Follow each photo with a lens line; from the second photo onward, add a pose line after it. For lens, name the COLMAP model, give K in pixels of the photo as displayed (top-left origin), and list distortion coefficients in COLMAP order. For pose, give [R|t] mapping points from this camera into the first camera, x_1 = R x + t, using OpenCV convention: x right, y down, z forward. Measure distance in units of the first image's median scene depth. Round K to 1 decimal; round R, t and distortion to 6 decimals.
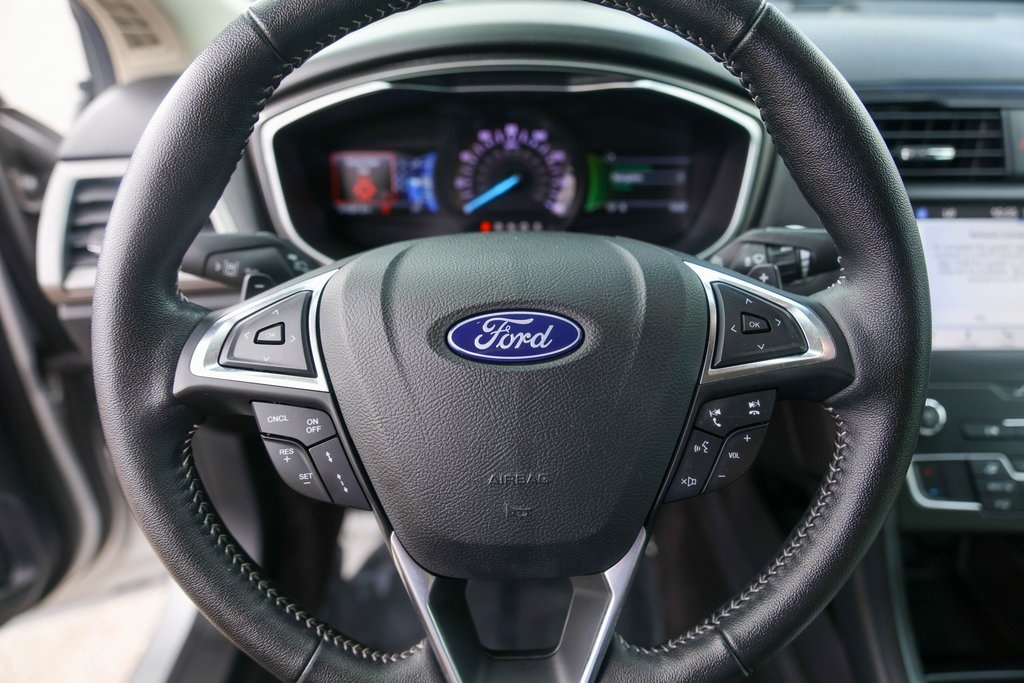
lens RADIAL K [[669.2, 0, 513.1], [0, 669.2, 340.2], [0, 0, 1]] dist [-0.034863, 0.013260]
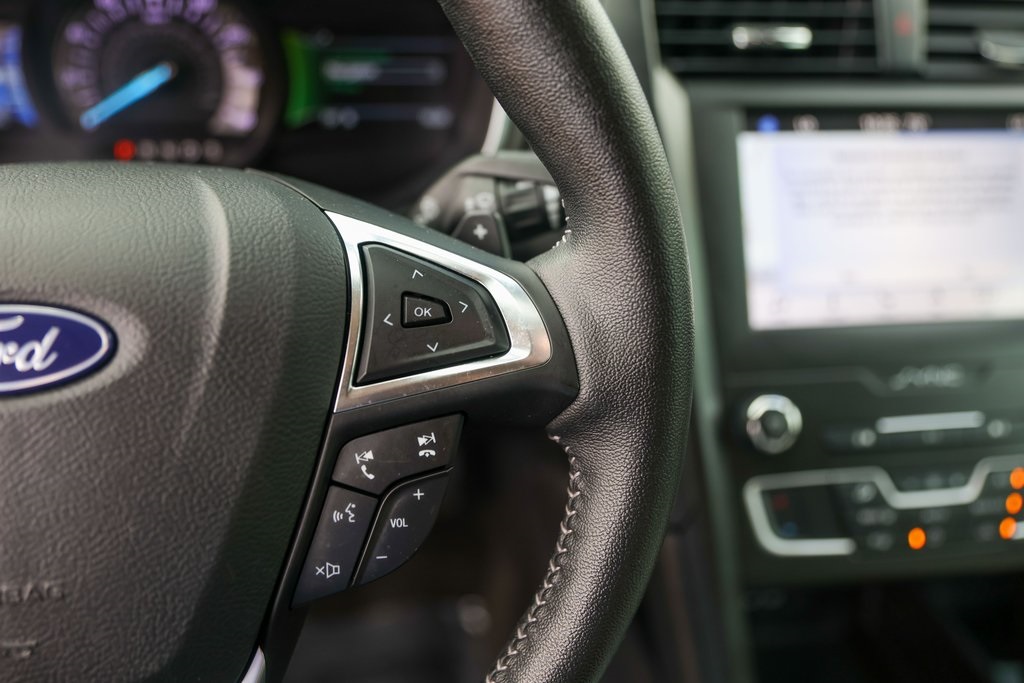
lens RADIAL K [[969.4, 0, 518.5], [0, 969.4, 349.5], [0, 0, 1]] dist [-0.008080, 0.000000]
pose [[0.982160, -0.043624, 0.182916, 0.274627], [0.035859, 0.998318, 0.045548, -0.025759], [-0.184595, -0.038176, 0.982073, 0.091152]]
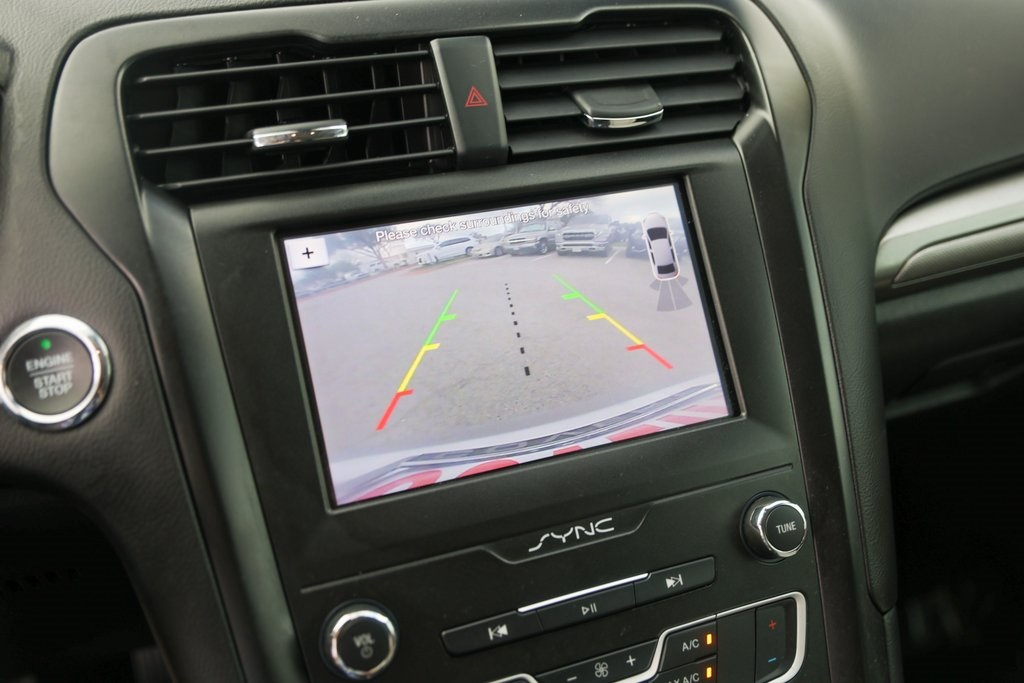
lens RADIAL K [[969.4, 0, 508.4], [0, 969.4, 356.4], [0, 0, 1]] dist [-0.008080, 0.000000]
pose [[0.937841, -0.171571, 0.301692, 0.810081], [0.185980, 0.982360, -0.019475, -0.097699], [-0.293029, 0.074373, 0.953207, 0.351573]]
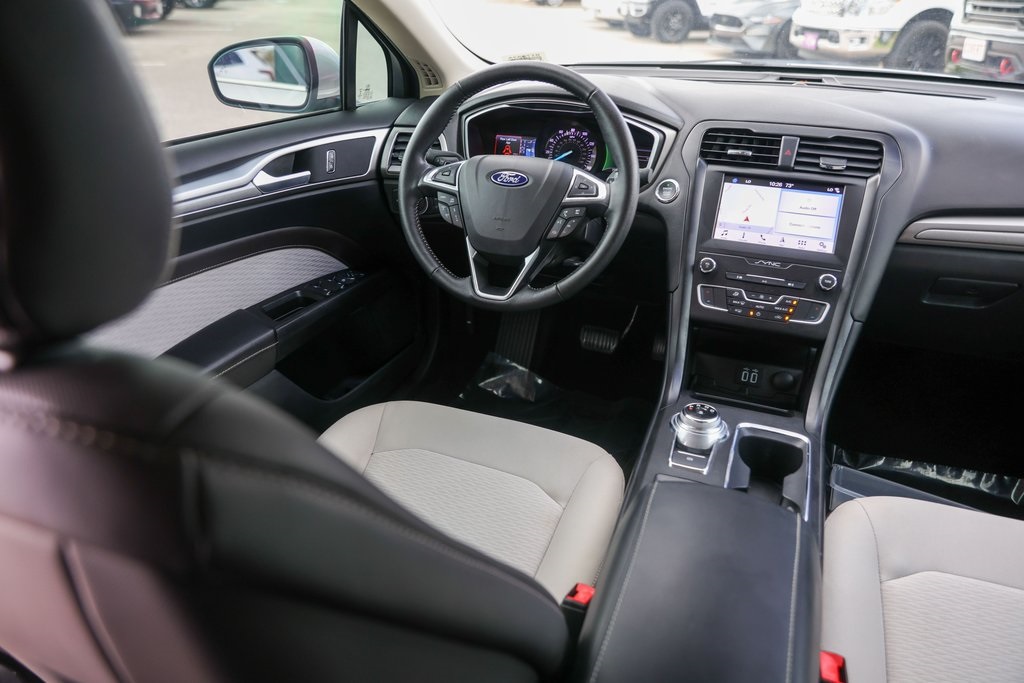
lens RADIAL K [[669.2, 0, 510.6], [0, 669.2, 342.4], [0, 0, 1]] dist [-0.034863, 0.013260]
pose [[0.926466, 0.183130, -0.328822, 1.192882], [-0.194707, 0.980859, -0.002324, 0.762663], [0.322102, 0.066177, 0.944389, -2.015469]]
